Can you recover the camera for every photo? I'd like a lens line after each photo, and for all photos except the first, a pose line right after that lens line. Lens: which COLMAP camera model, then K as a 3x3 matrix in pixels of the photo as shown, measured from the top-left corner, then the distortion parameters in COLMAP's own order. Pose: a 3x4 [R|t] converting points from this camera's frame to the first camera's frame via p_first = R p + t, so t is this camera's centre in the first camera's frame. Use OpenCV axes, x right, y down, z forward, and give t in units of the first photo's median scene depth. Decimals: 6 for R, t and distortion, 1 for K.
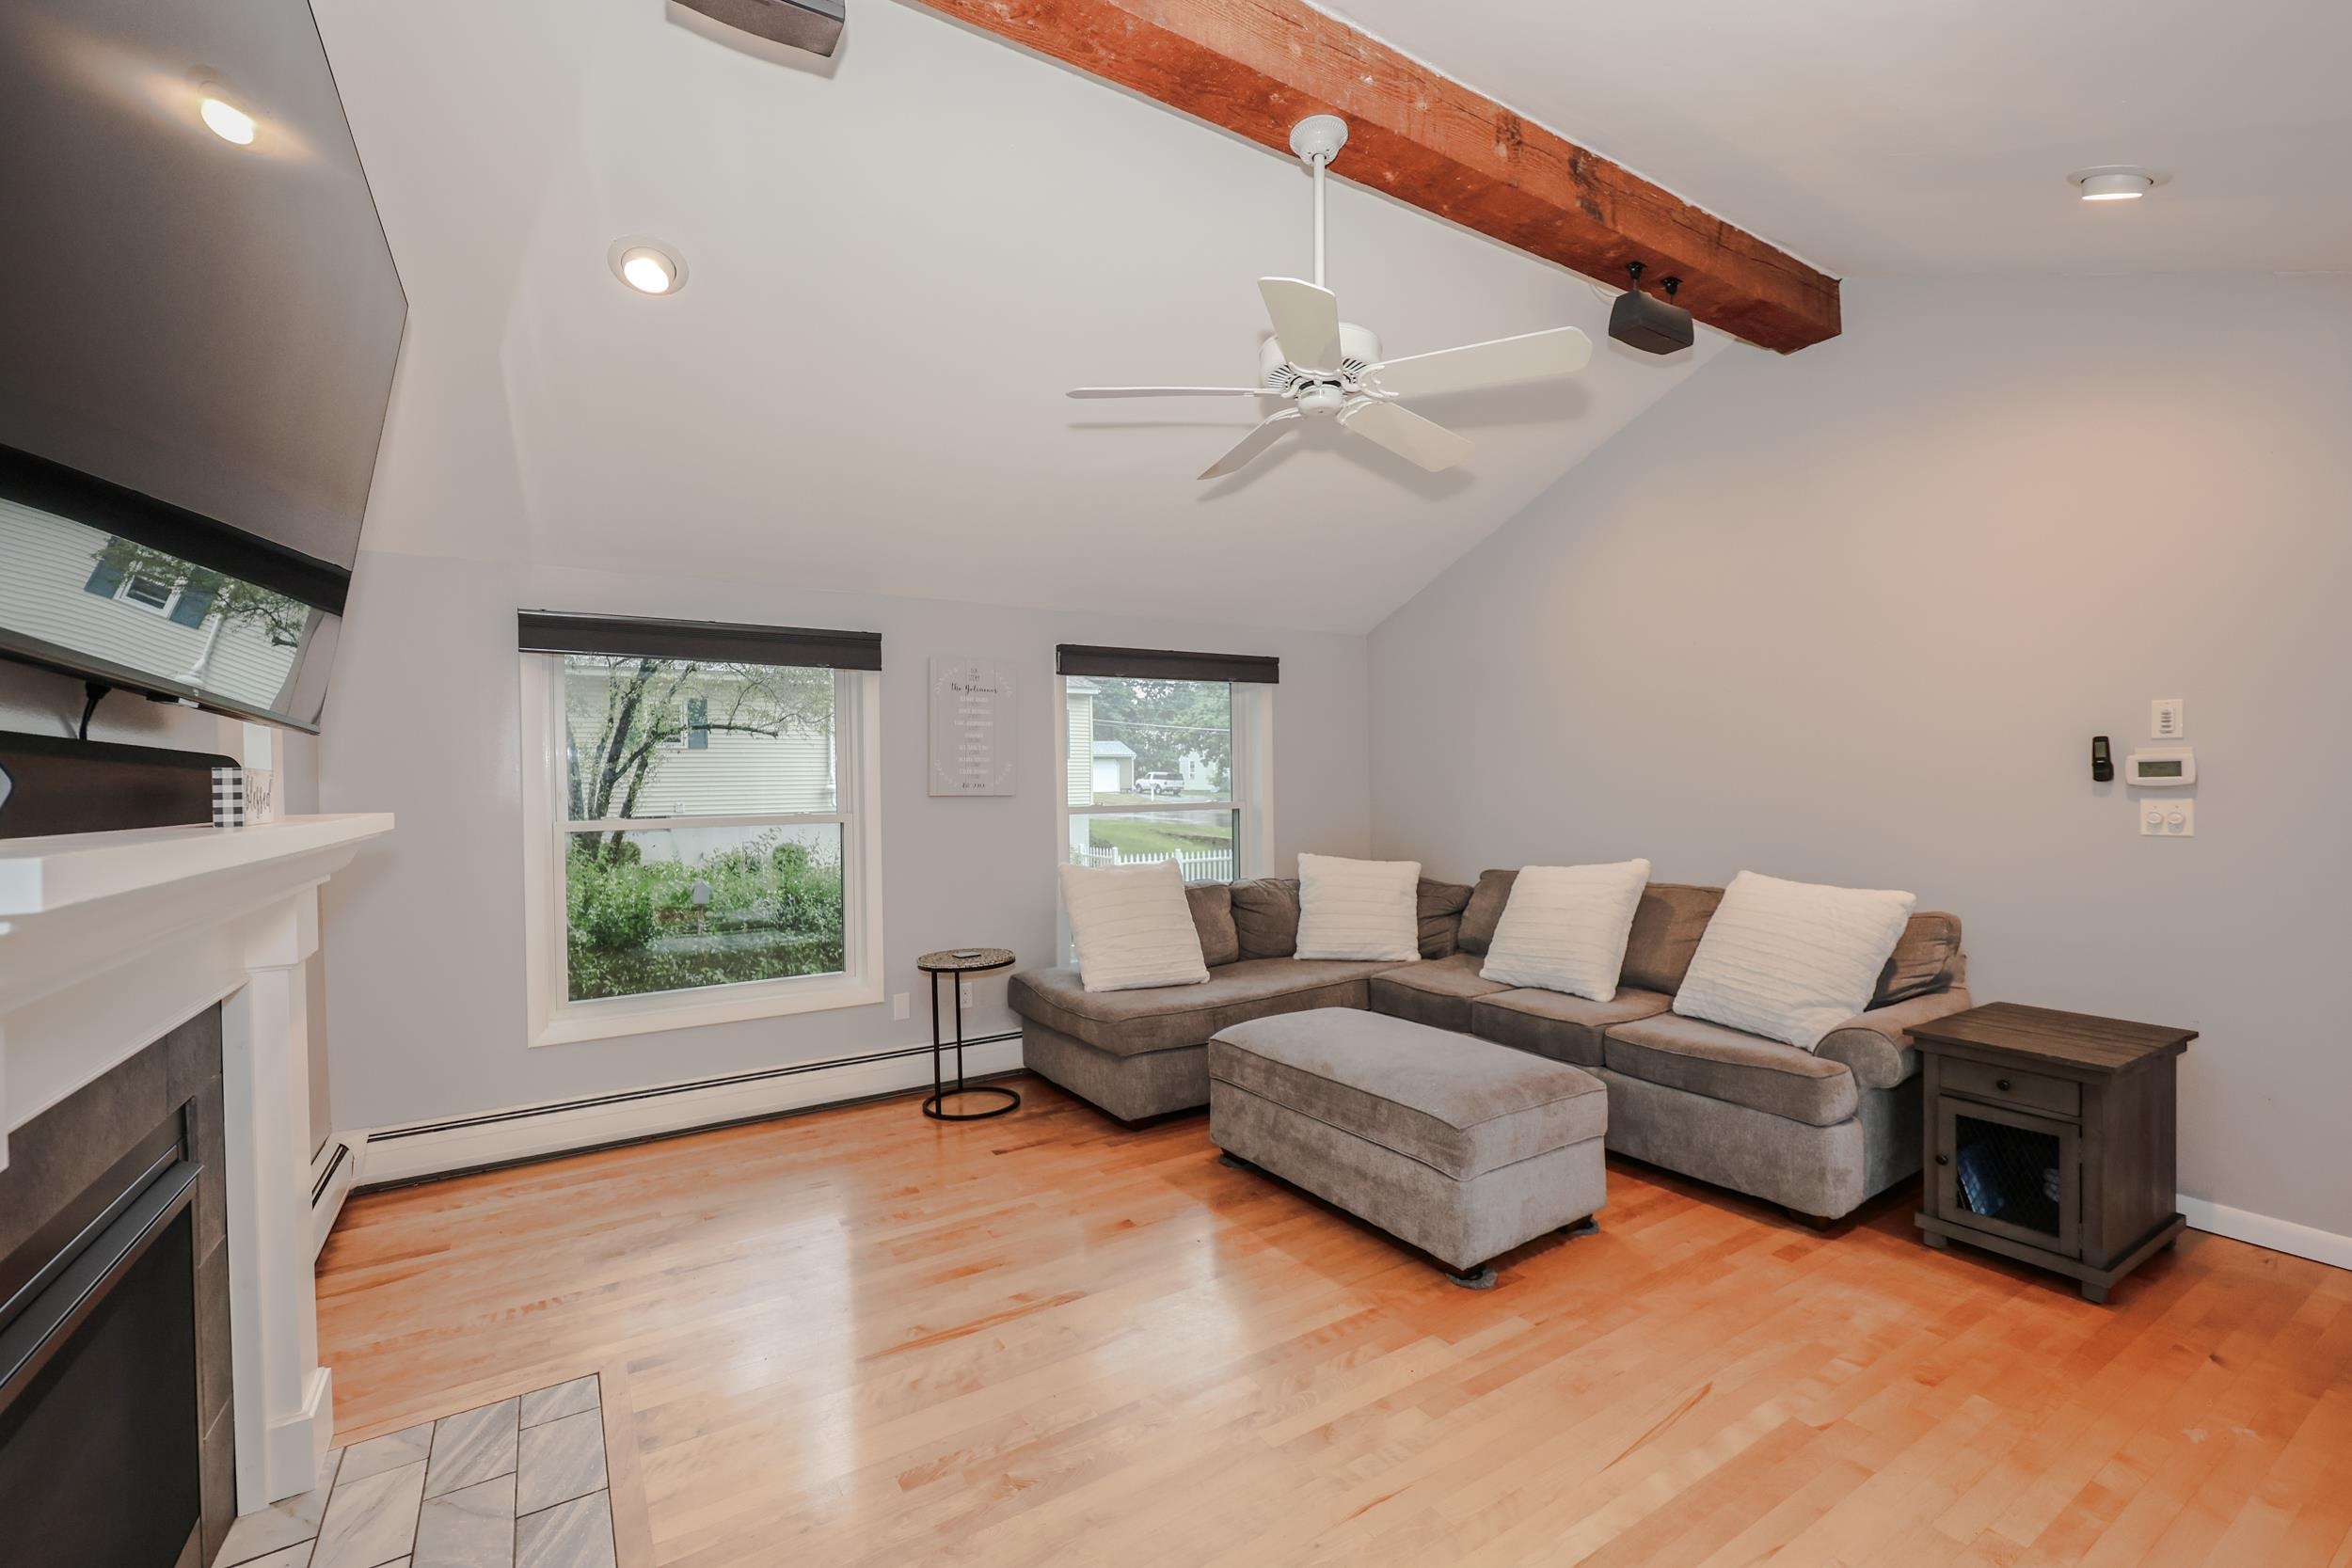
lens RADIAL K [[995.4, 0, 1176.0], [0, 995.4, 784.0], [0, 0, 1]] dist [-0.002335, -0.000170]
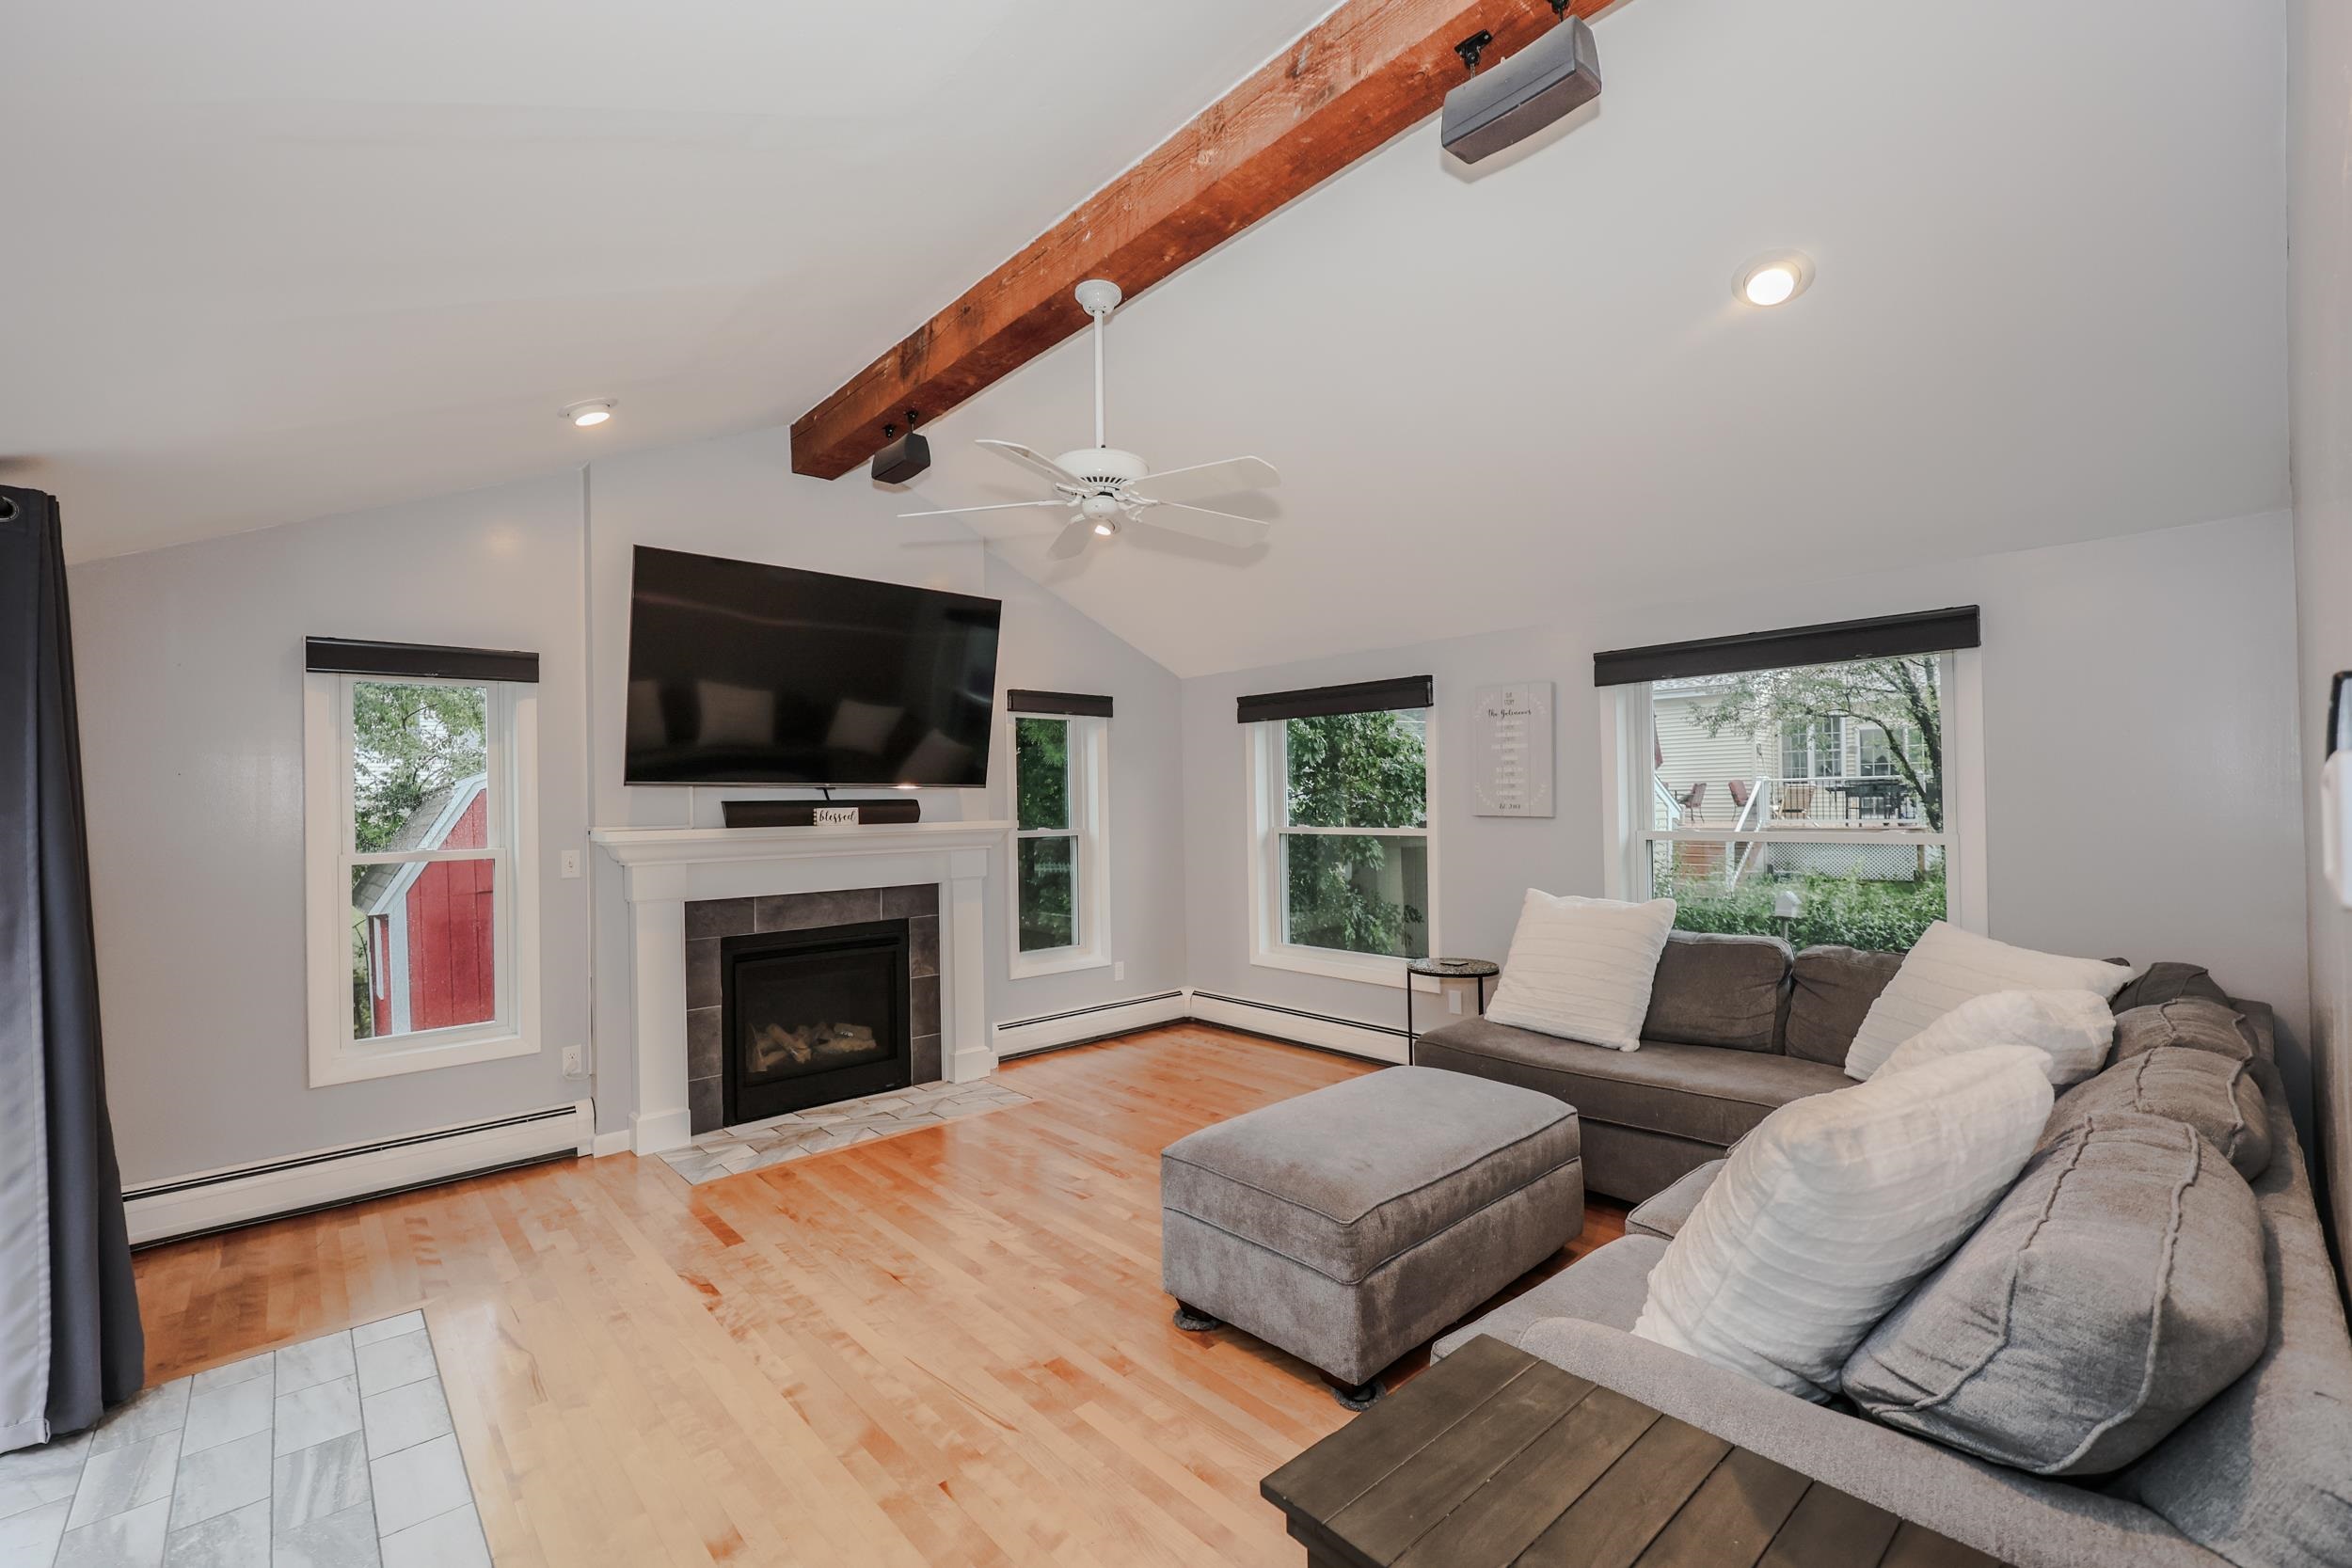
lens RADIAL K [[995.4, 0, 1176.0], [0, 995.4, 784.0], [0, 0, 1]] dist [-0.002335, -0.000170]
pose [[0.169926, -0.005245, -0.985443, 0.941534], [0.005800, 0.999974, -0.004323, -0.024001], [0.985440, -0.004981, 0.169952, 0.603263]]
